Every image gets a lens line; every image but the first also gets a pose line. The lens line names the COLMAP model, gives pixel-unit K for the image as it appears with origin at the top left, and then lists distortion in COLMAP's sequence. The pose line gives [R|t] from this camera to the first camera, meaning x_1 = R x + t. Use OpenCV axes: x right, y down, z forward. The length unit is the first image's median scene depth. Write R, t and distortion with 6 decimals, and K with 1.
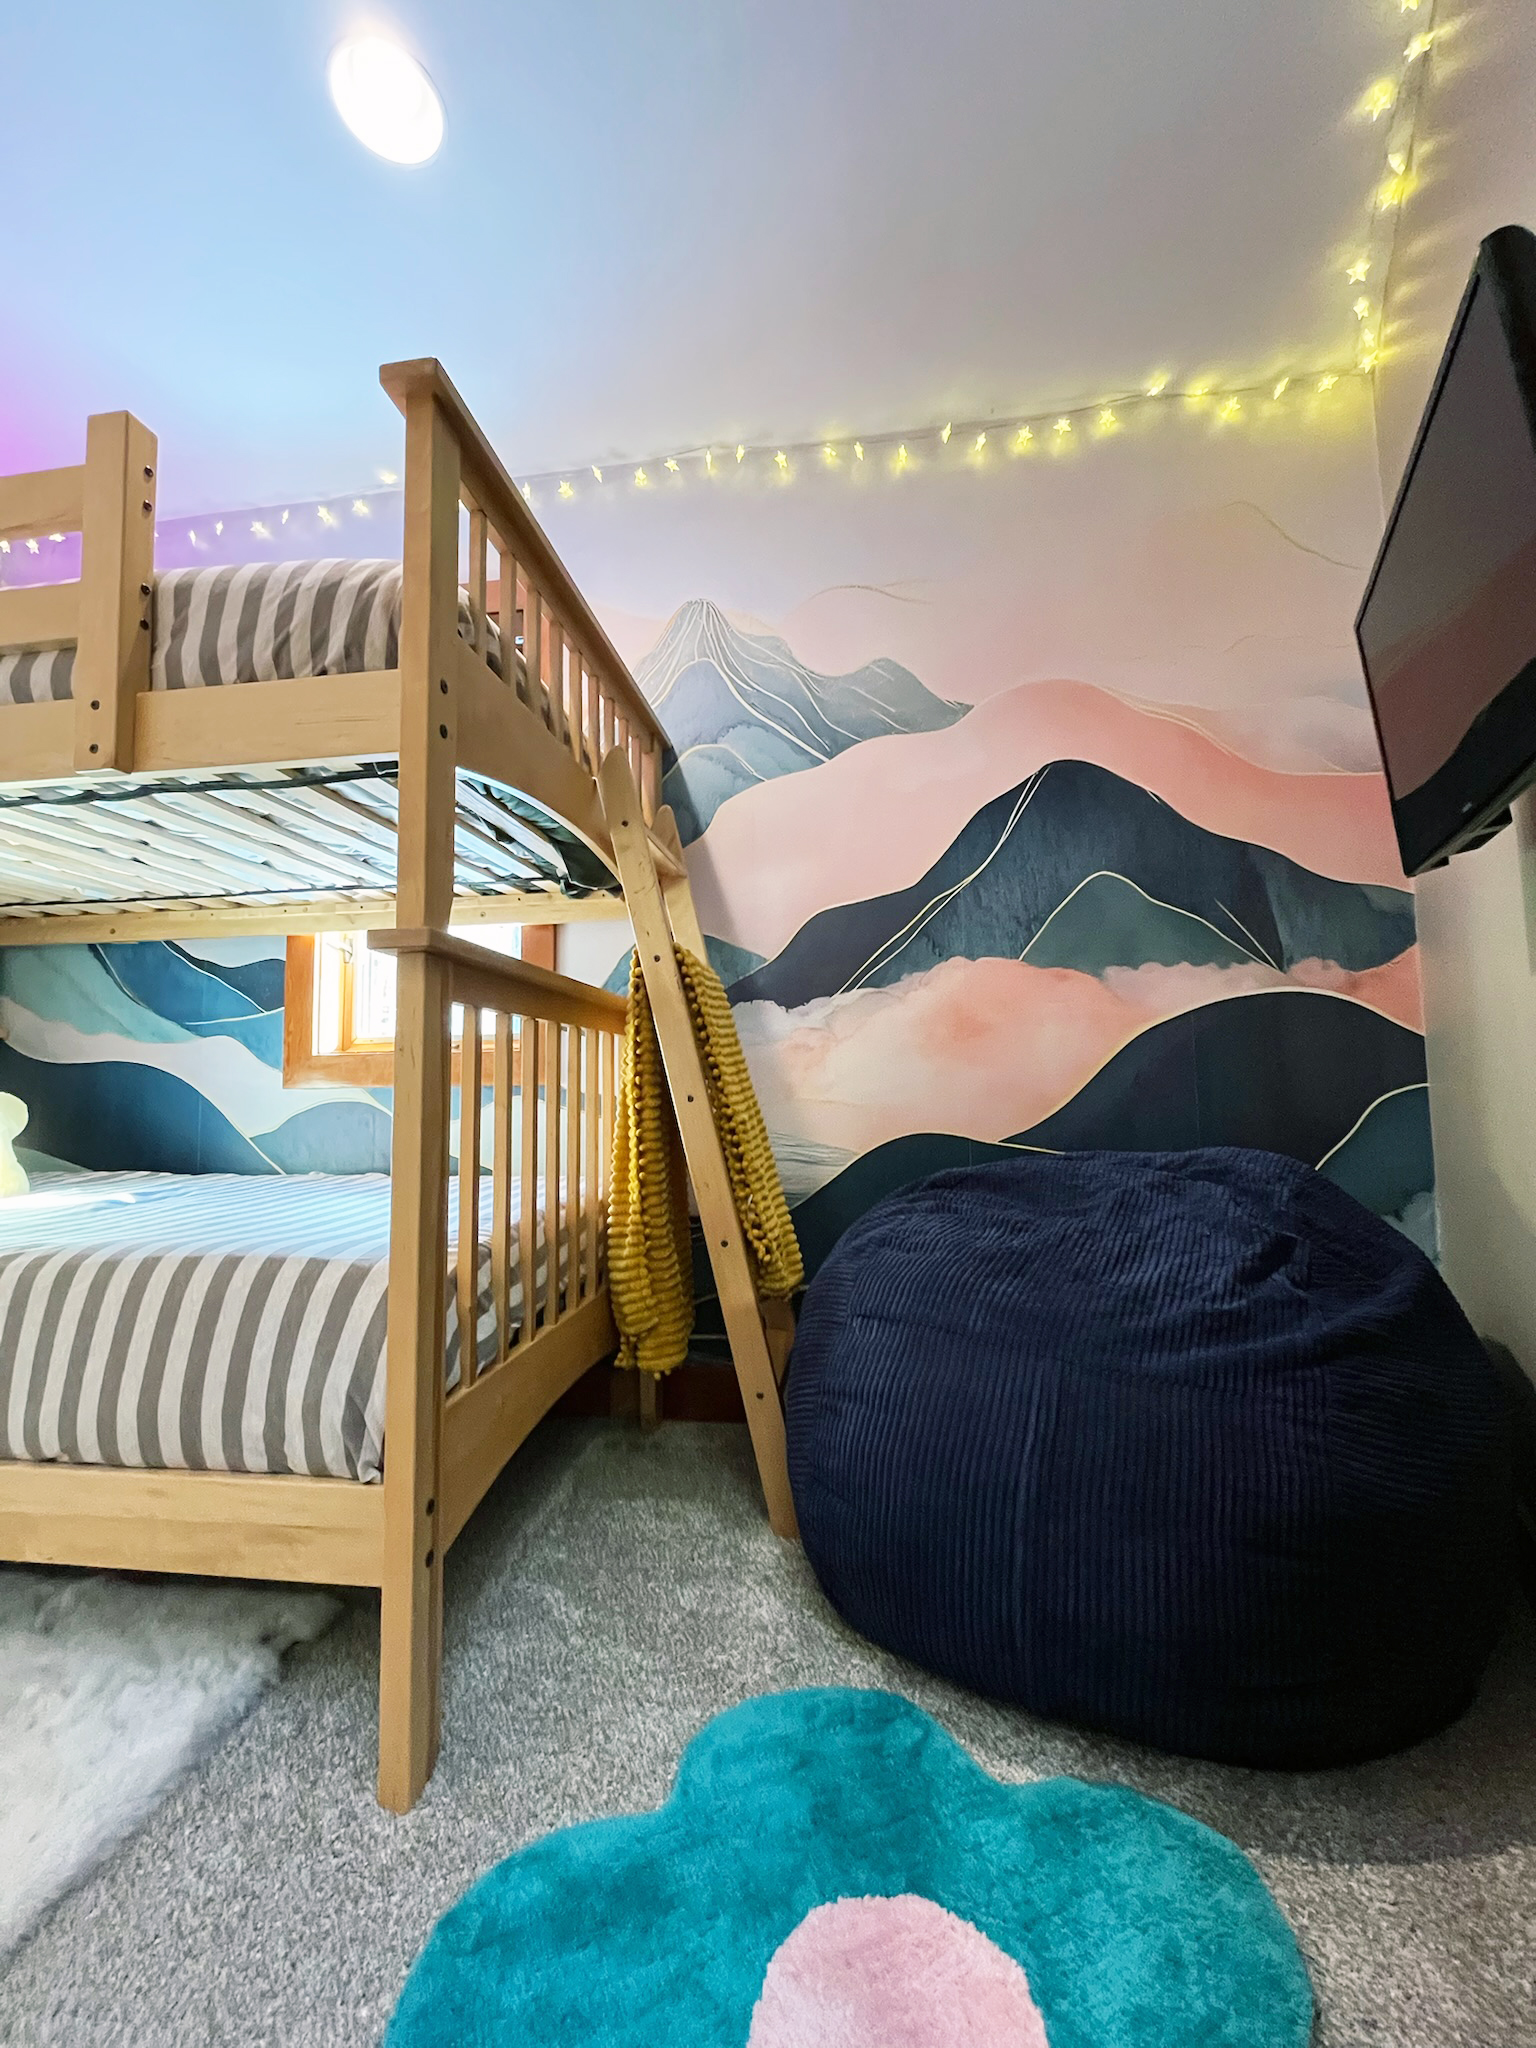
lens RADIAL K [[831.9, 0, 768.0], [0, 831.9, 1024.0], [0, 0, 1]] dist [0.000061, -0.000208]
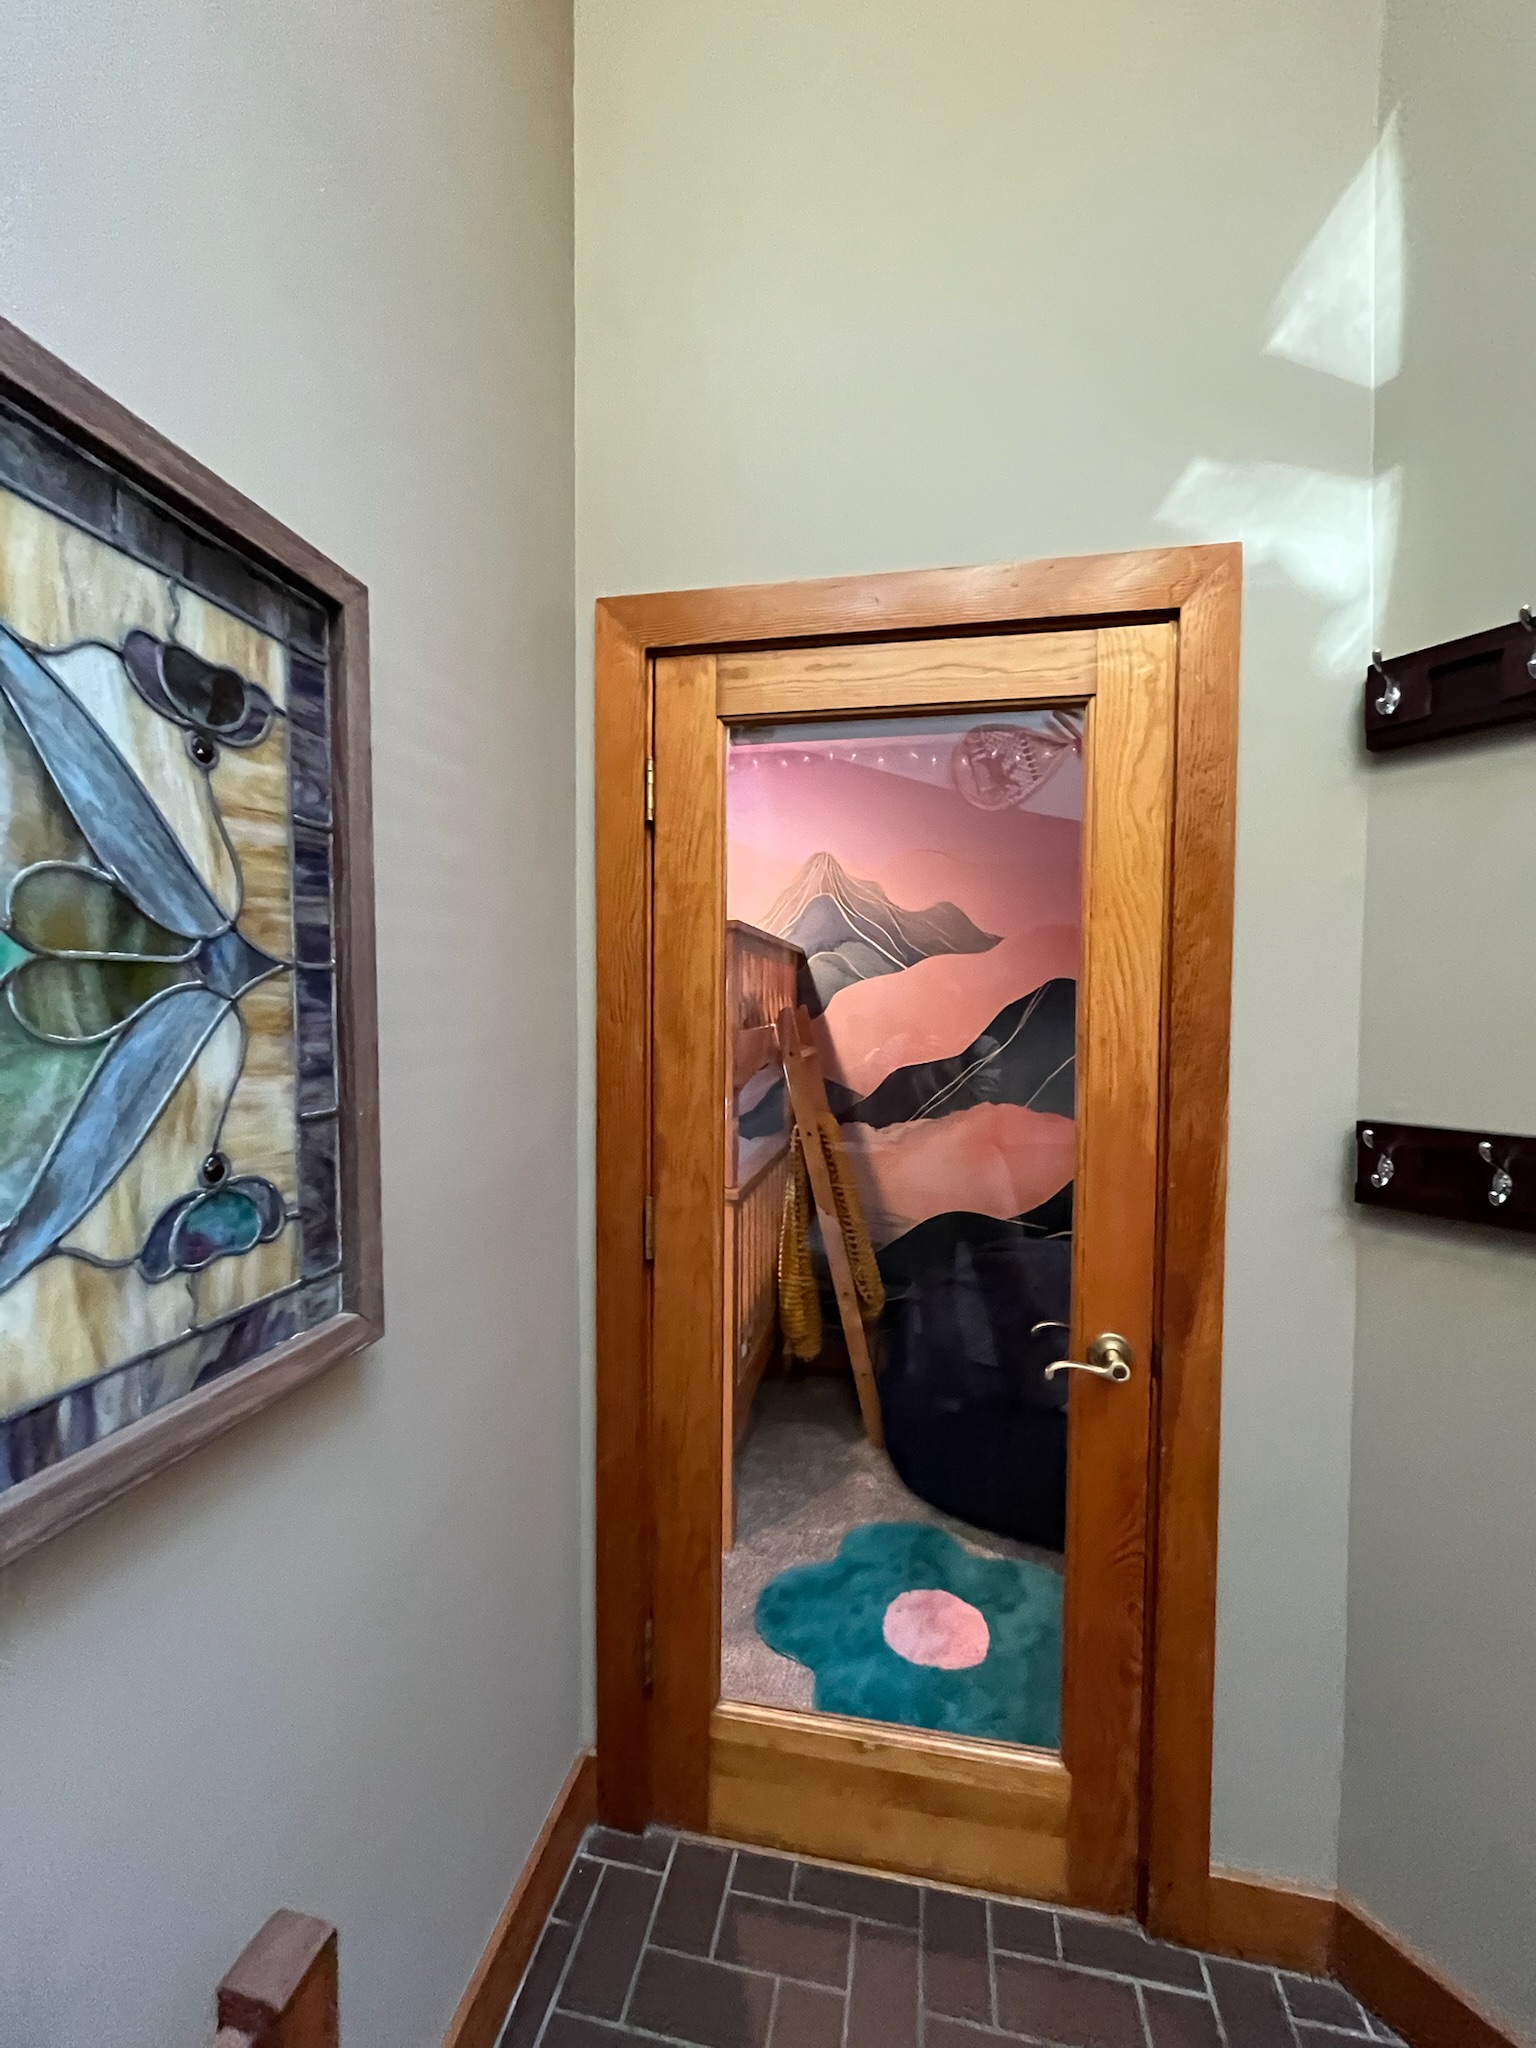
lens RADIAL K [[816.4, 0, 768.0], [0, 816.4, 1024.0], [0, 0, 1]] dist [-0.000279, -0.000113]
pose [[0.998514, 0.020475, -0.050503, -0.139152], [-0.014526, 0.993206, 0.115463, -0.508947], [0.052524, -0.114558, 0.992027, -0.692661]]
